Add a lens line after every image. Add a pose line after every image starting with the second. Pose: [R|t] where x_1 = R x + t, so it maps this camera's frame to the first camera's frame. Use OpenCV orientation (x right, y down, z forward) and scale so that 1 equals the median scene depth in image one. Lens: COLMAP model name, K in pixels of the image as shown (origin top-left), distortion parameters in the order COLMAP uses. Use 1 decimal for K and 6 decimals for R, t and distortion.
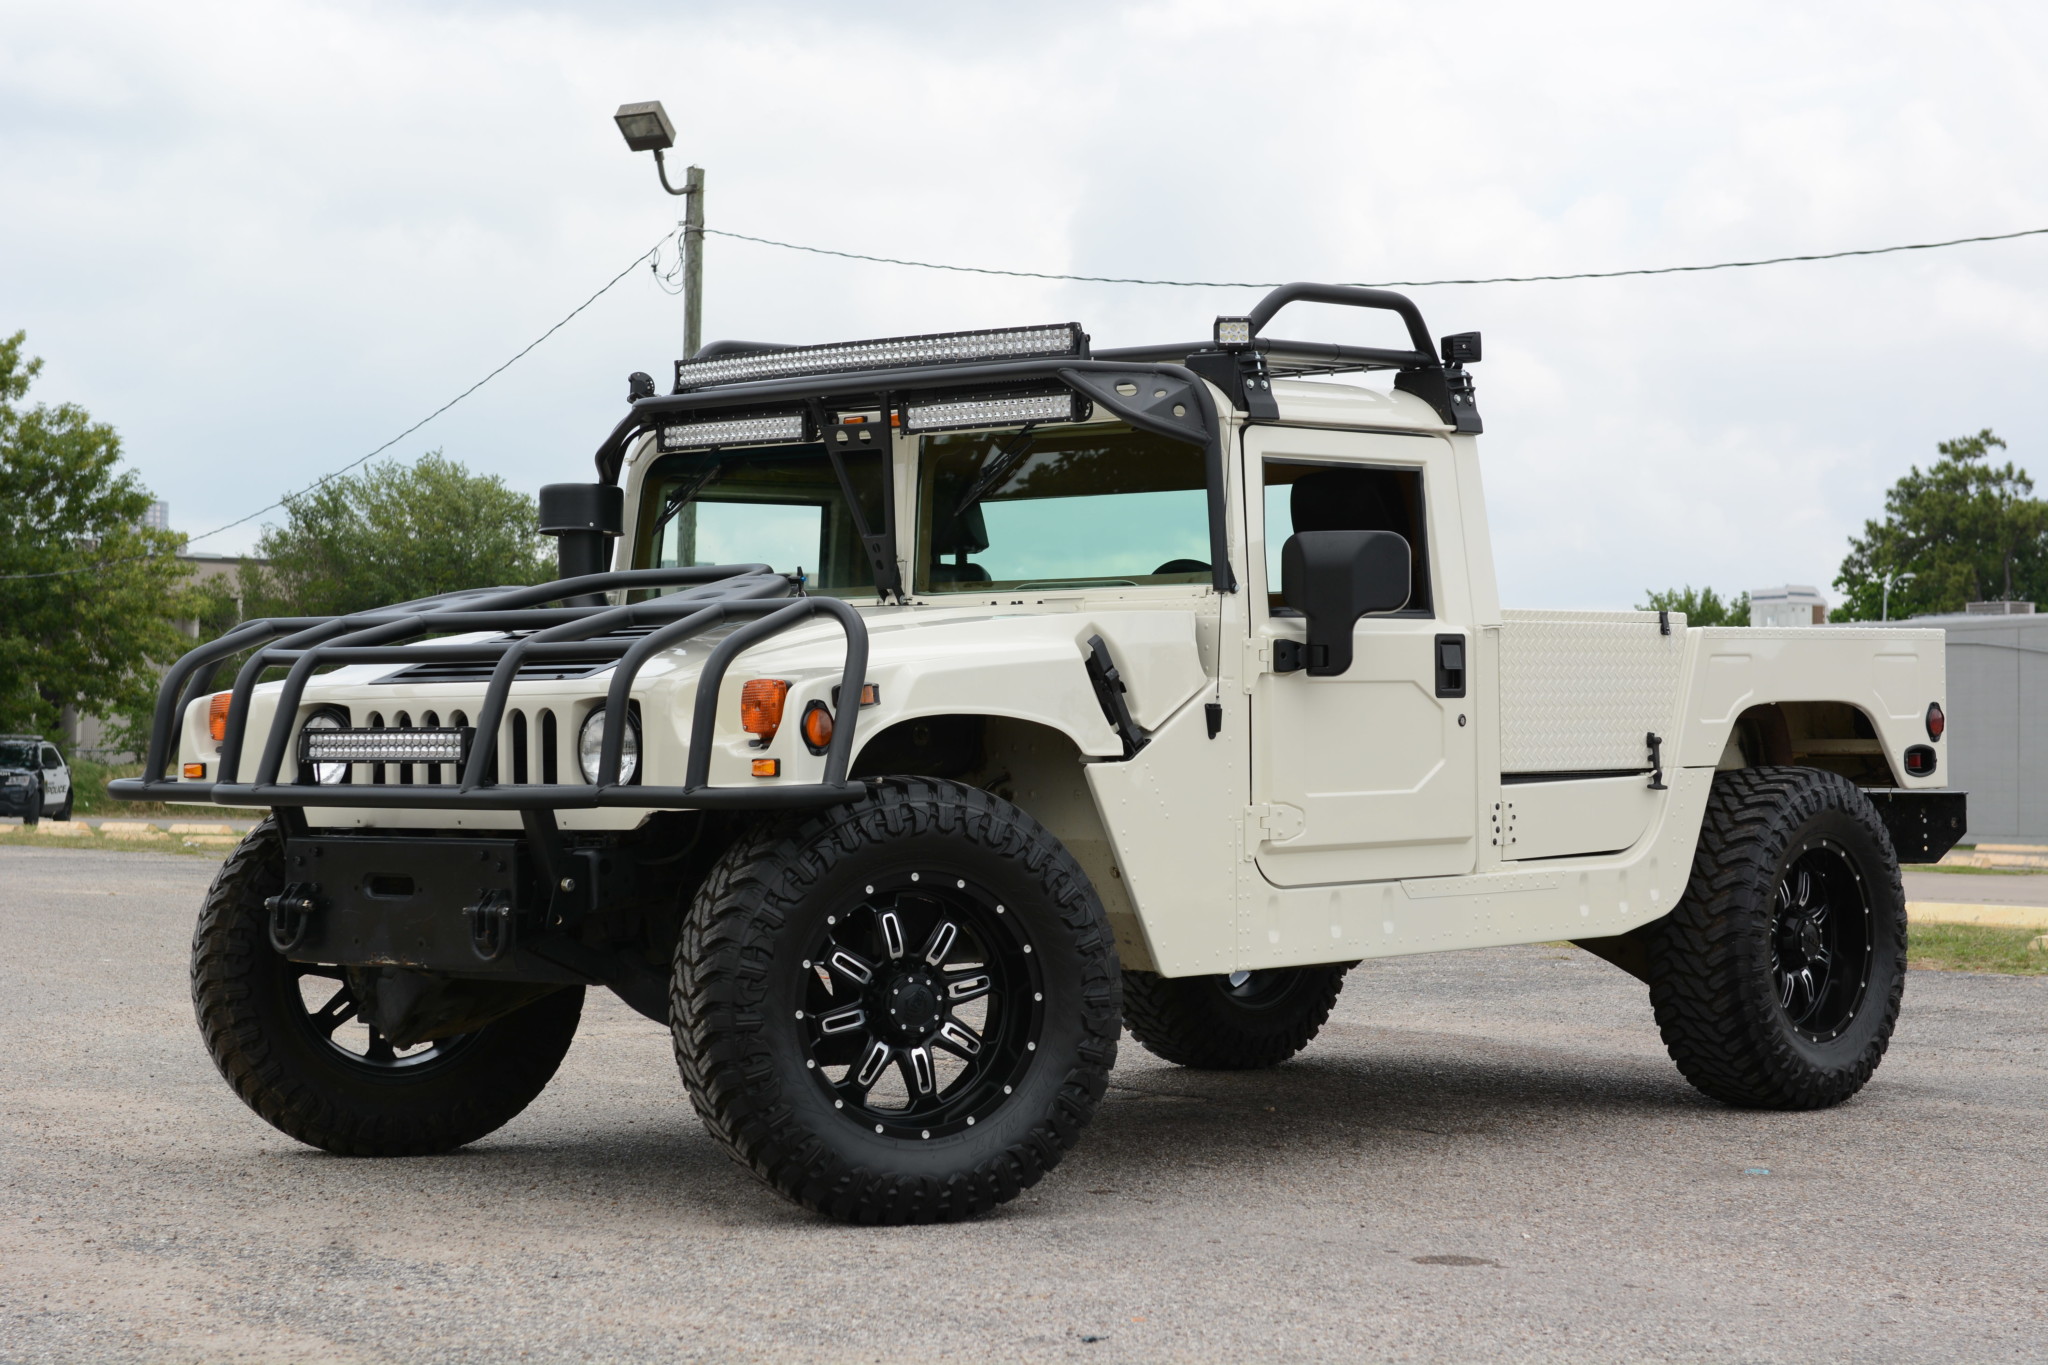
lens RADIAL K [[3881.2, 0, 1024.0], [0, 3881.2, 682.5], [0, 0, 1]] dist [0.069339, 0.145723]
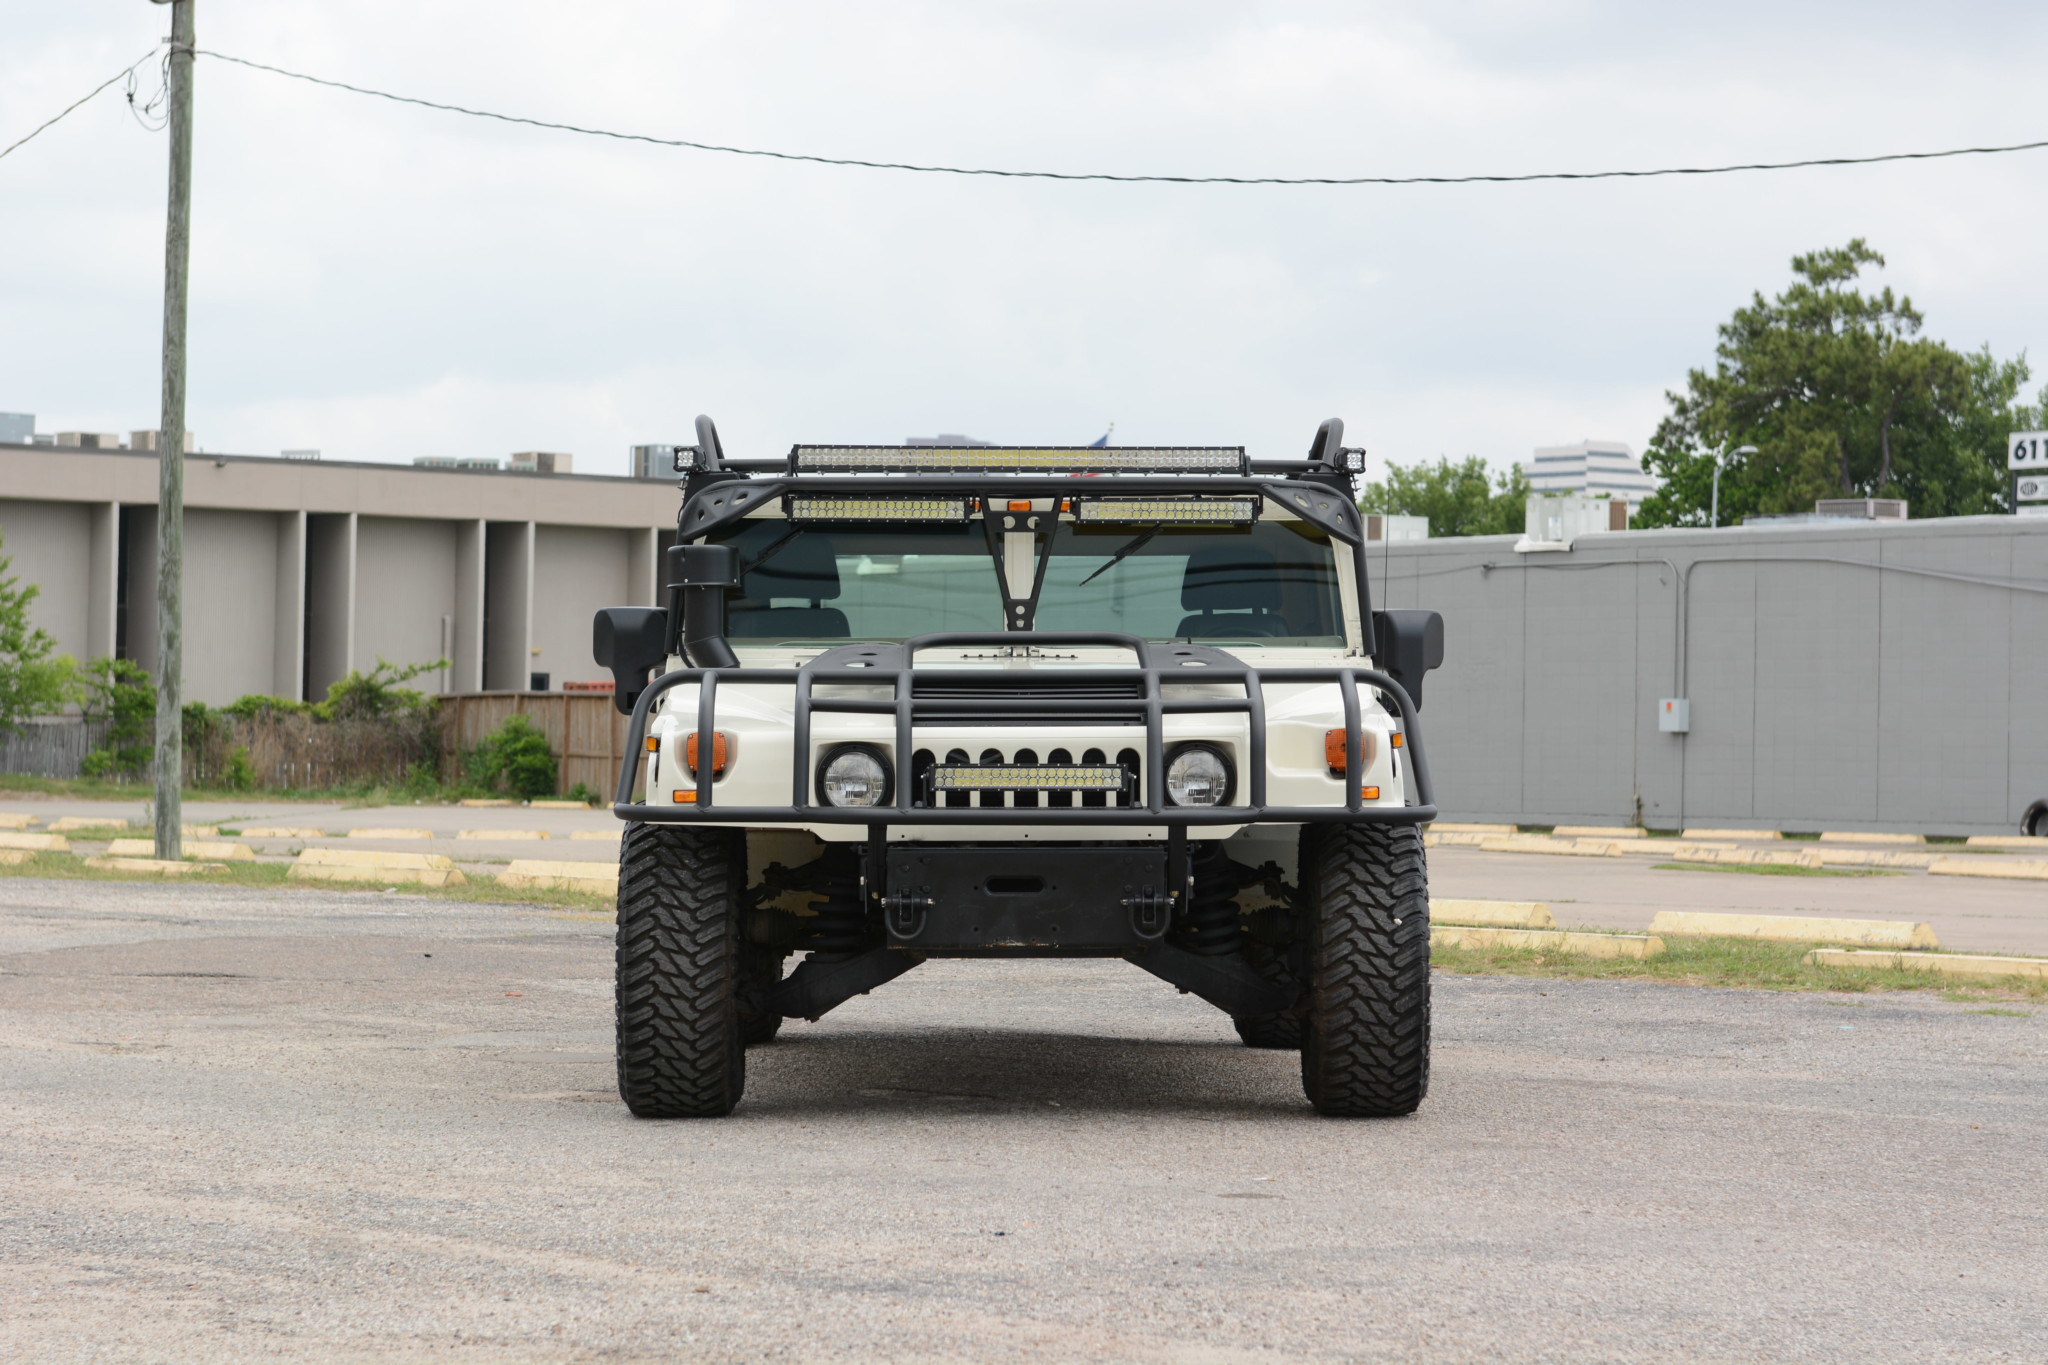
lens RADIAL K [[5875.9, 0, 1024.0], [0, 5875.9, 682.5], [0, 0, 1]] dist [0.068236, 0.738727]
pose [[0.995131, 0.004422, 0.098459, -0.122819], [-0.006162, 0.999830, 0.017375, -0.042199], [-0.098365, -0.017897, 0.994989, -0.725965]]
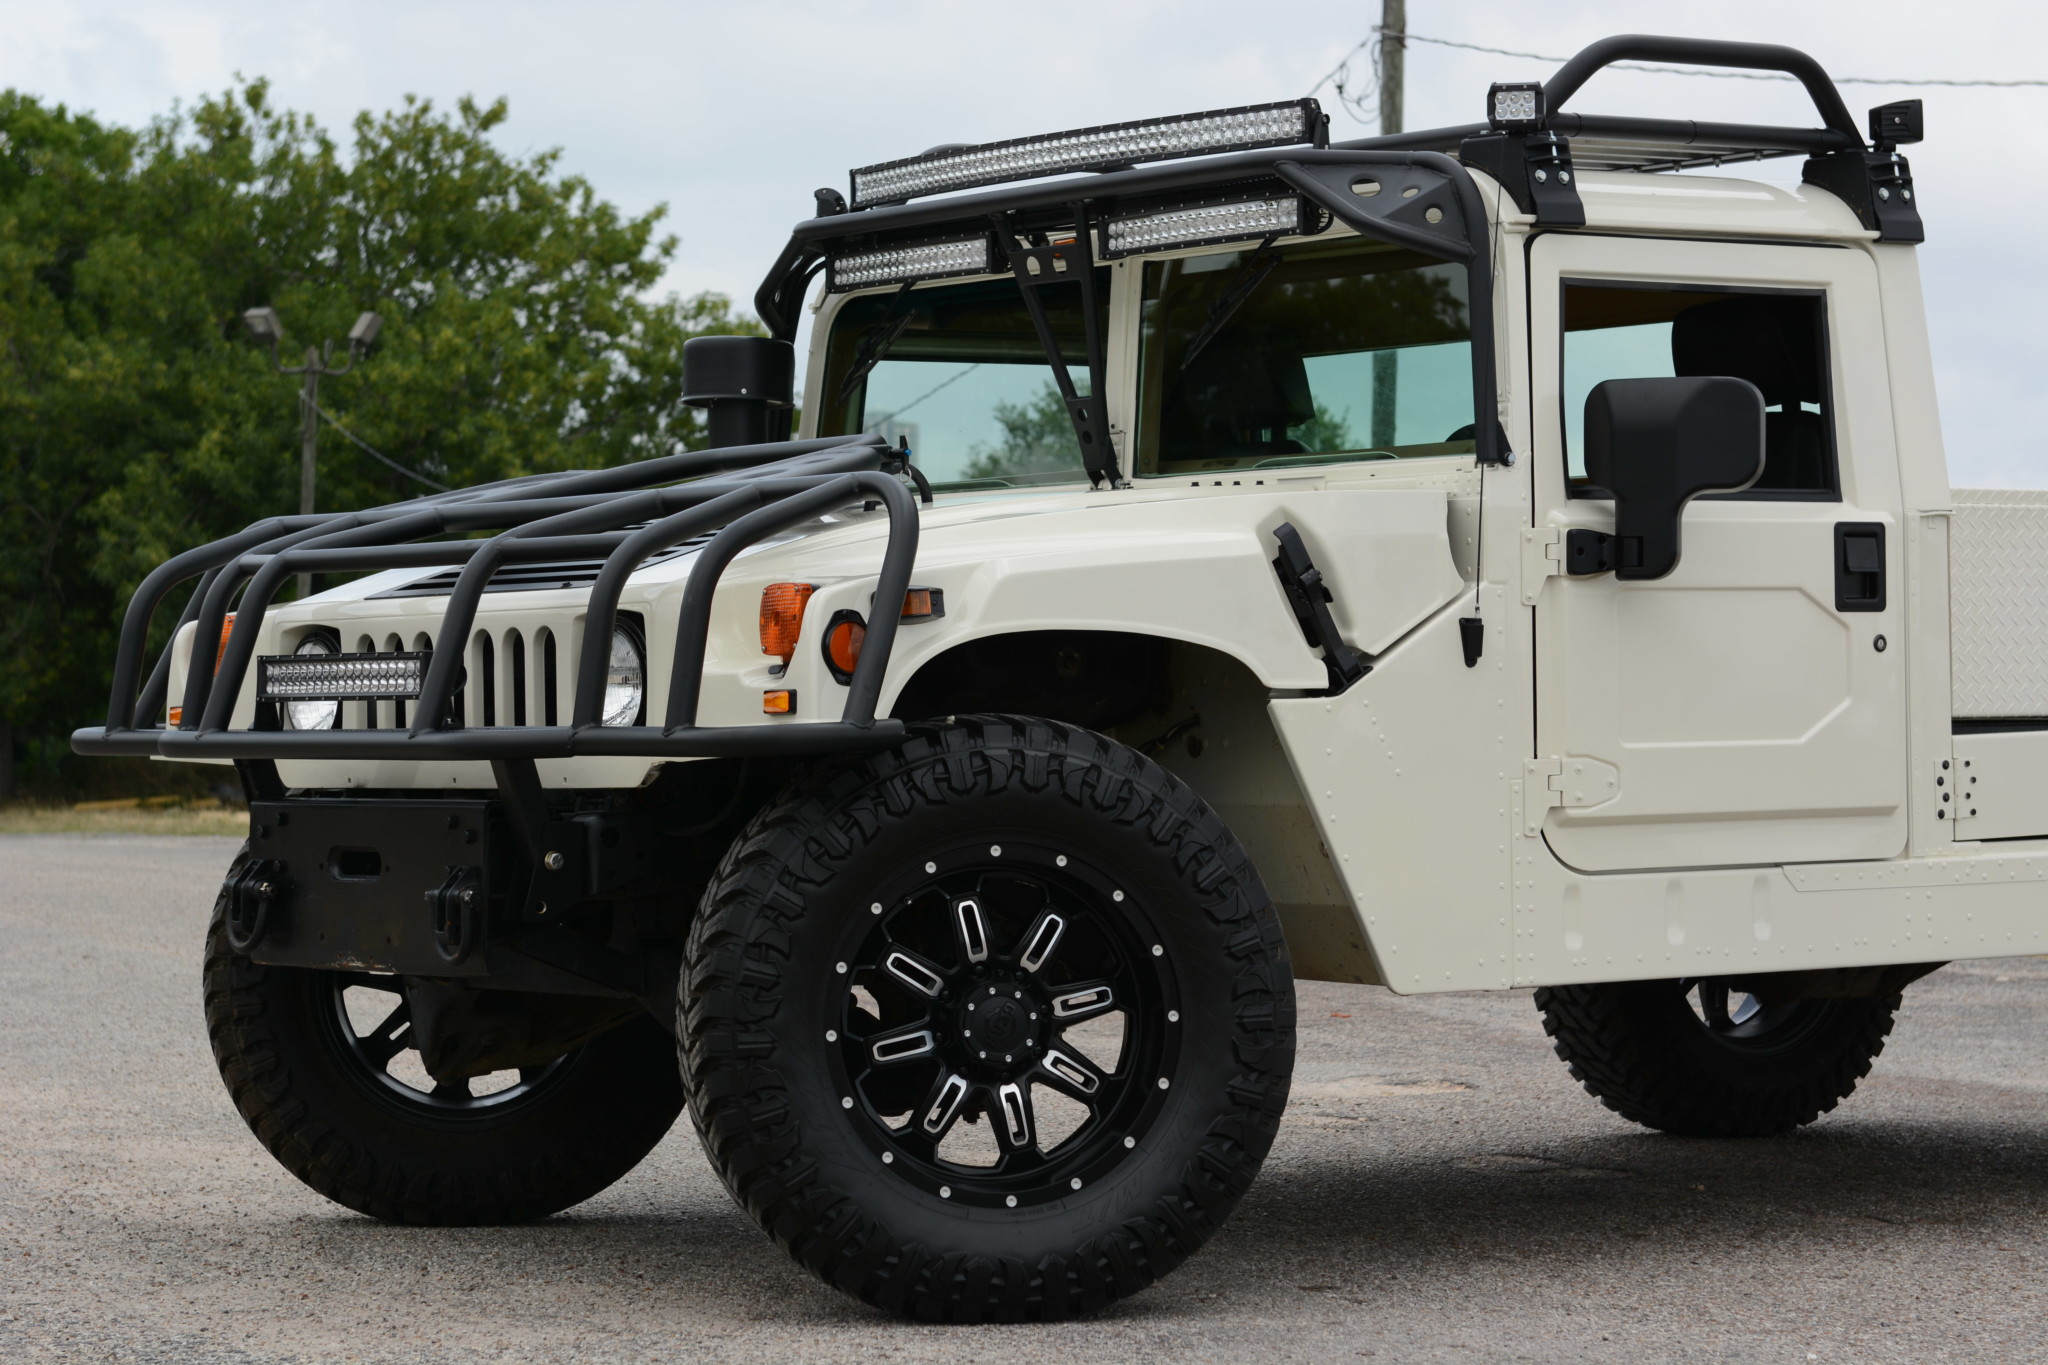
lens RADIAL K [[5107.0, 0, 1024.0], [0, 5107.0, 682.5], [0, 0, 1]] dist [0.107000, 0.263690]
pose [[0.980764, -0.003728, -0.195163, 0.143744], [0.004898, 0.999973, 0.005509, 0.011109], [0.195137, -0.006359, 0.980755, 0.044892]]
